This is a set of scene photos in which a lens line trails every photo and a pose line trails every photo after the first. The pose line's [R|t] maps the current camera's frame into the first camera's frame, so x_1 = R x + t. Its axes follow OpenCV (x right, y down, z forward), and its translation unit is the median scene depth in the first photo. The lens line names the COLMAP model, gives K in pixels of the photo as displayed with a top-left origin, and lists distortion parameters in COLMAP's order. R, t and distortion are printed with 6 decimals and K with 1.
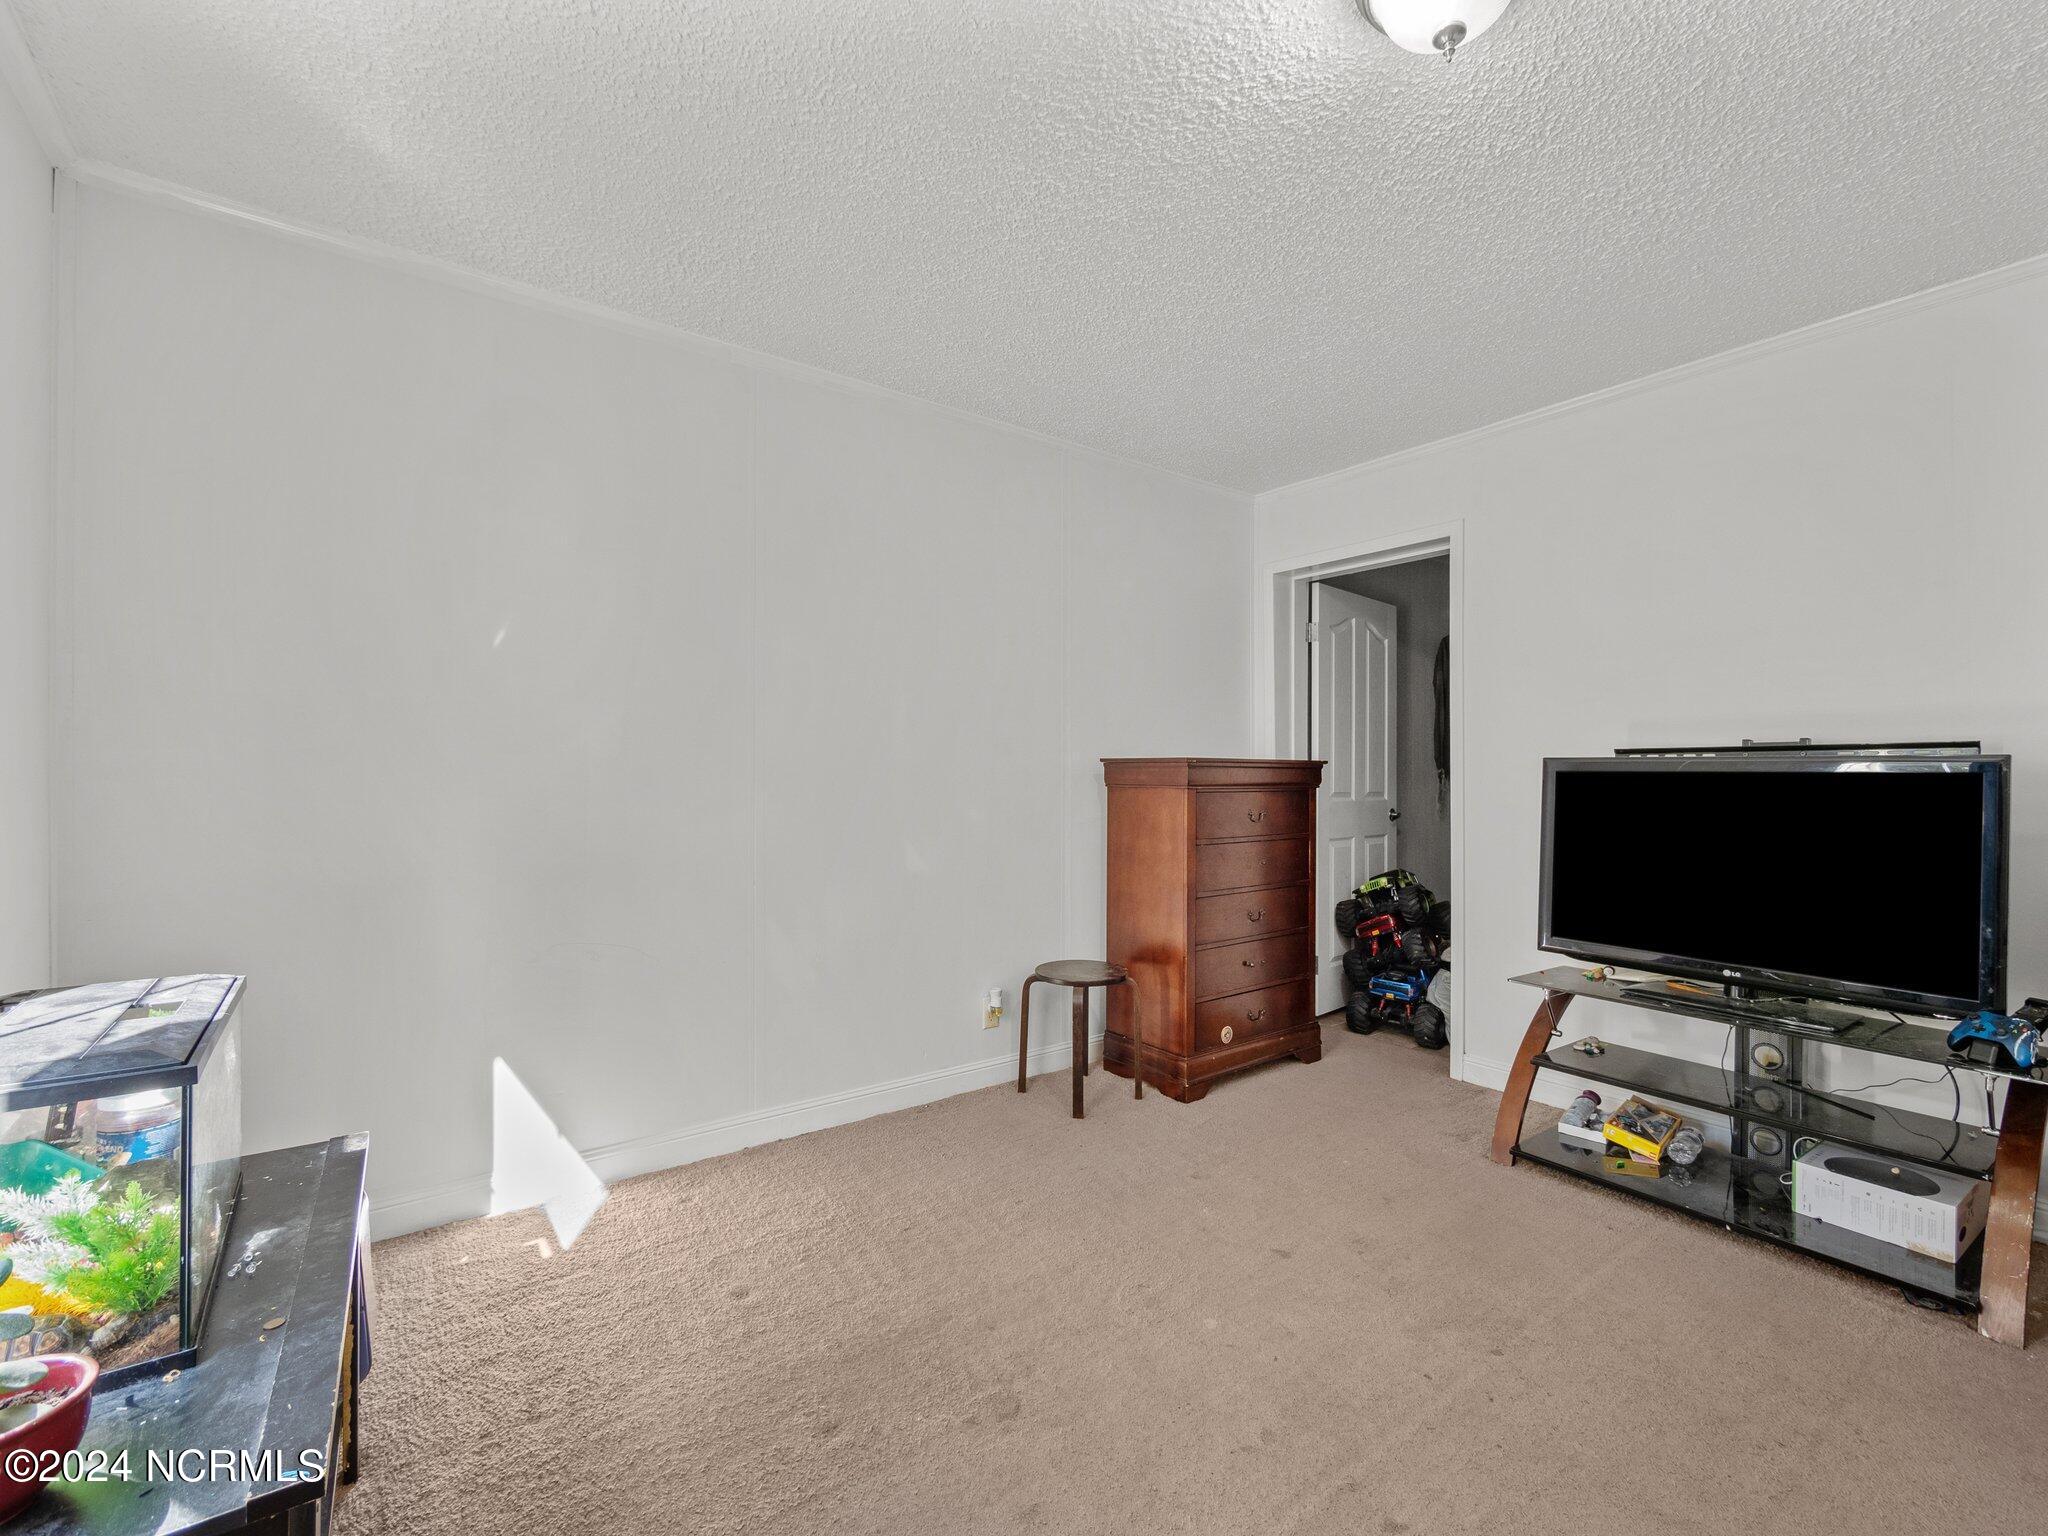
lens RADIAL K [[885.4, 0, 1040.6], [0, 885.4, 762.7], [0, 0, 1]] dist [-0.001166, -0.000633]
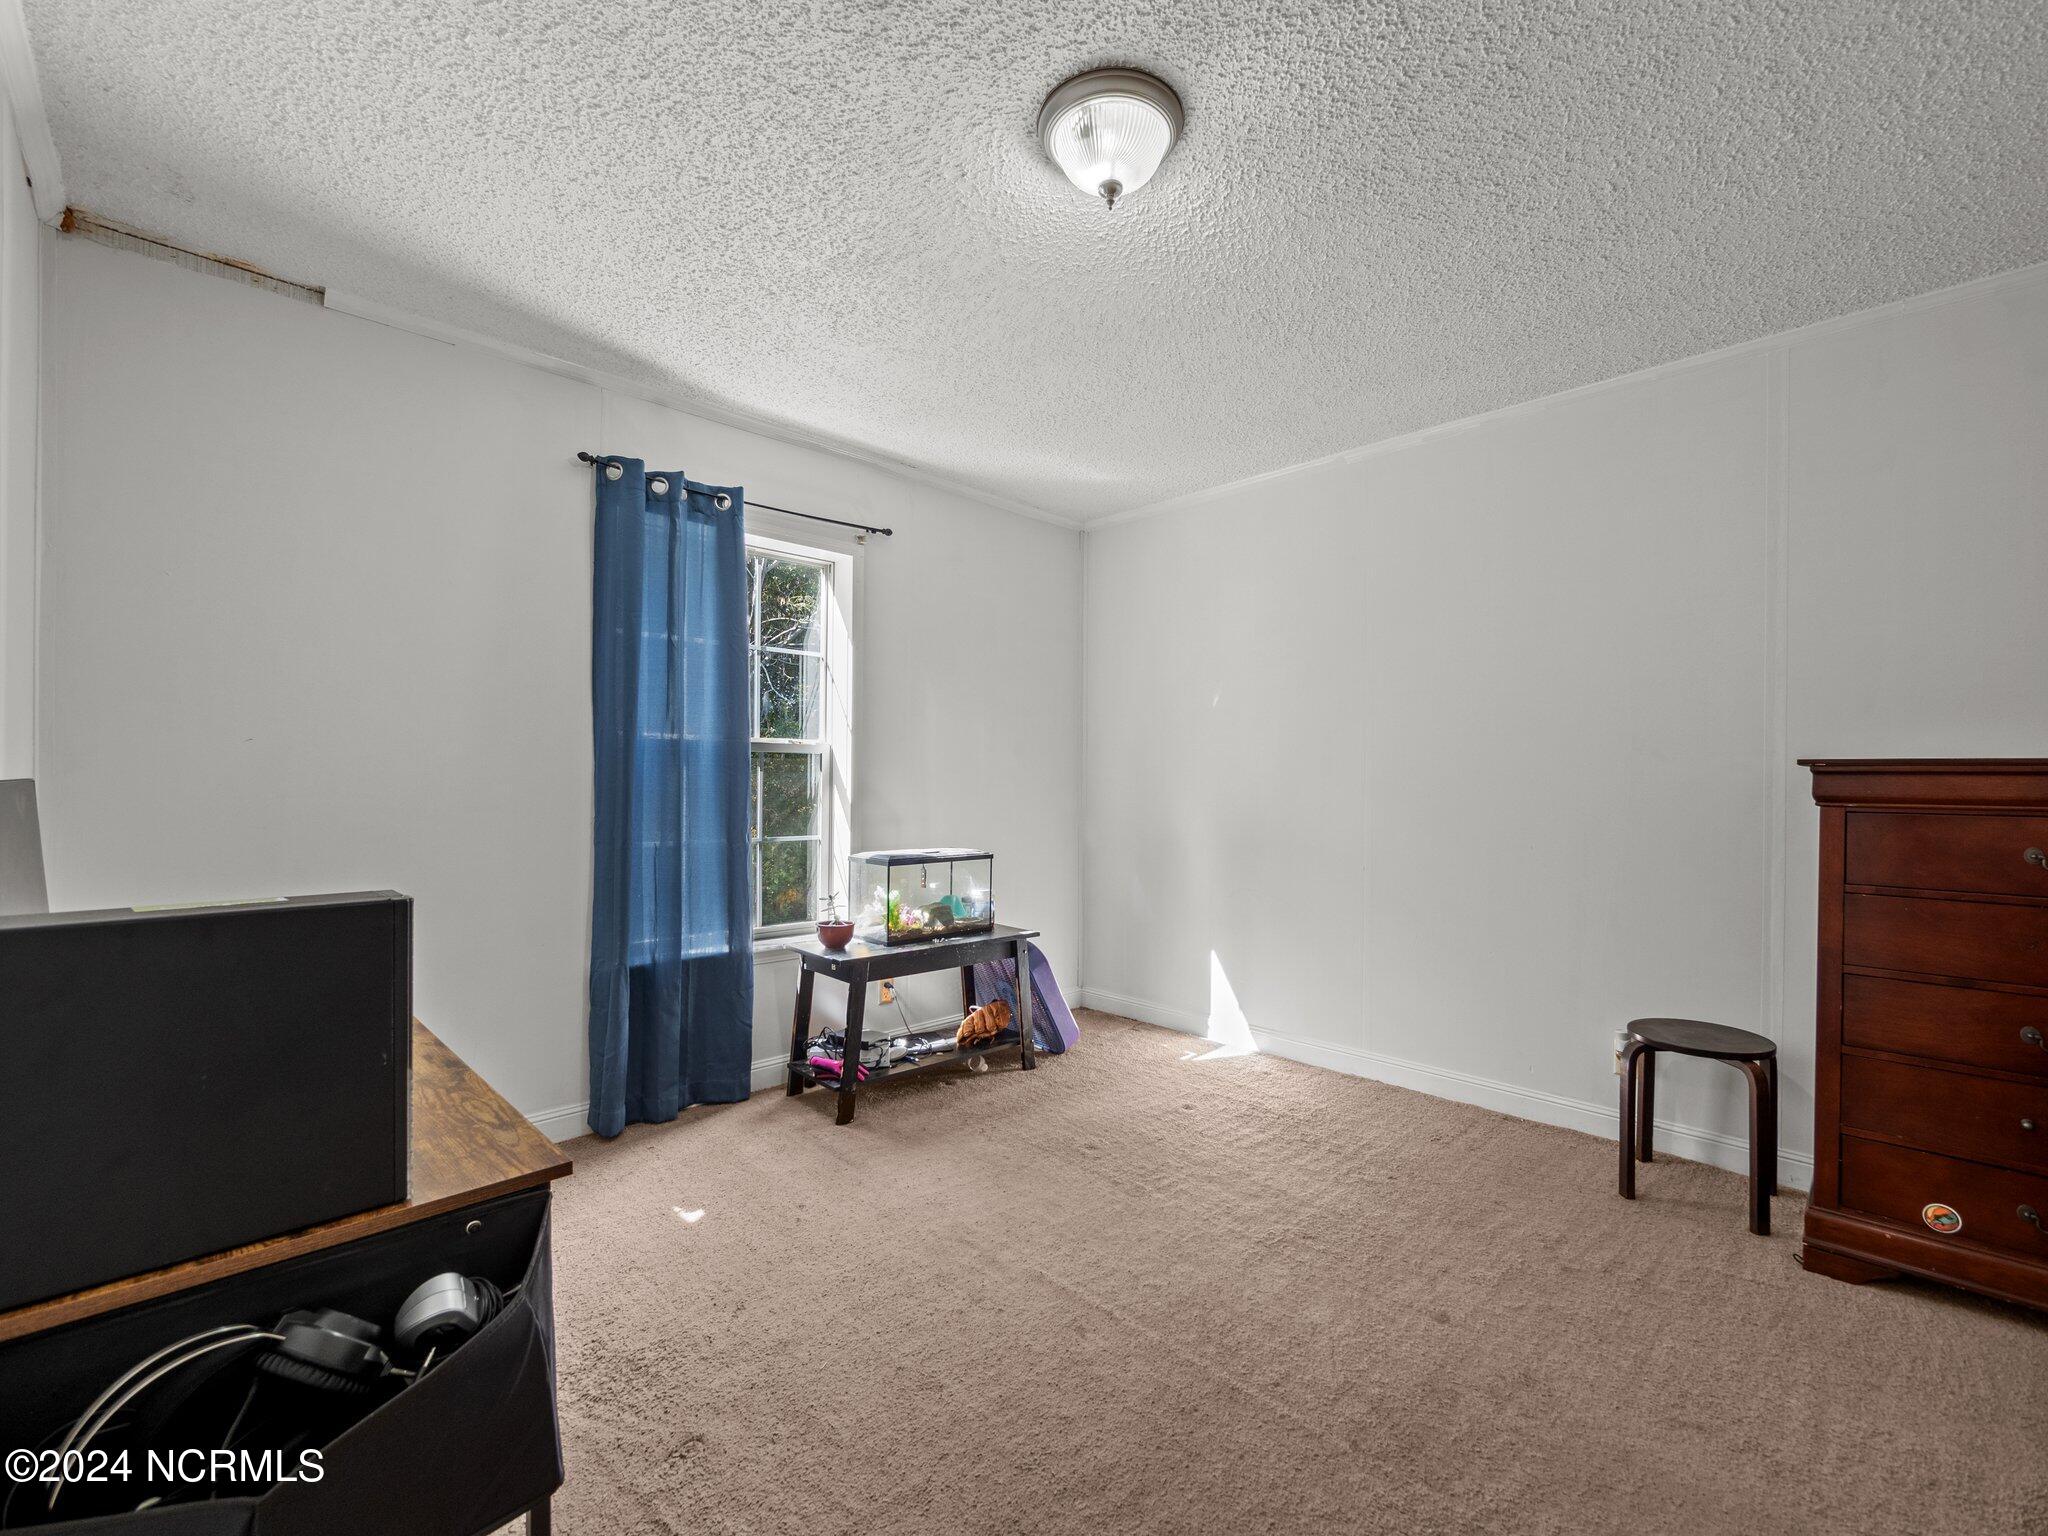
lens RADIAL K [[885.4, 0, 1040.6], [0, 885.4, 762.7], [0, 0, 1]] dist [-0.001166, -0.000633]
pose [[0.138354, -0.020751, -0.990165, 0.977807], [0.003559, 0.999784, -0.020456, 0.010630], [0.990376, -0.000694, 0.138398, 0.418744]]
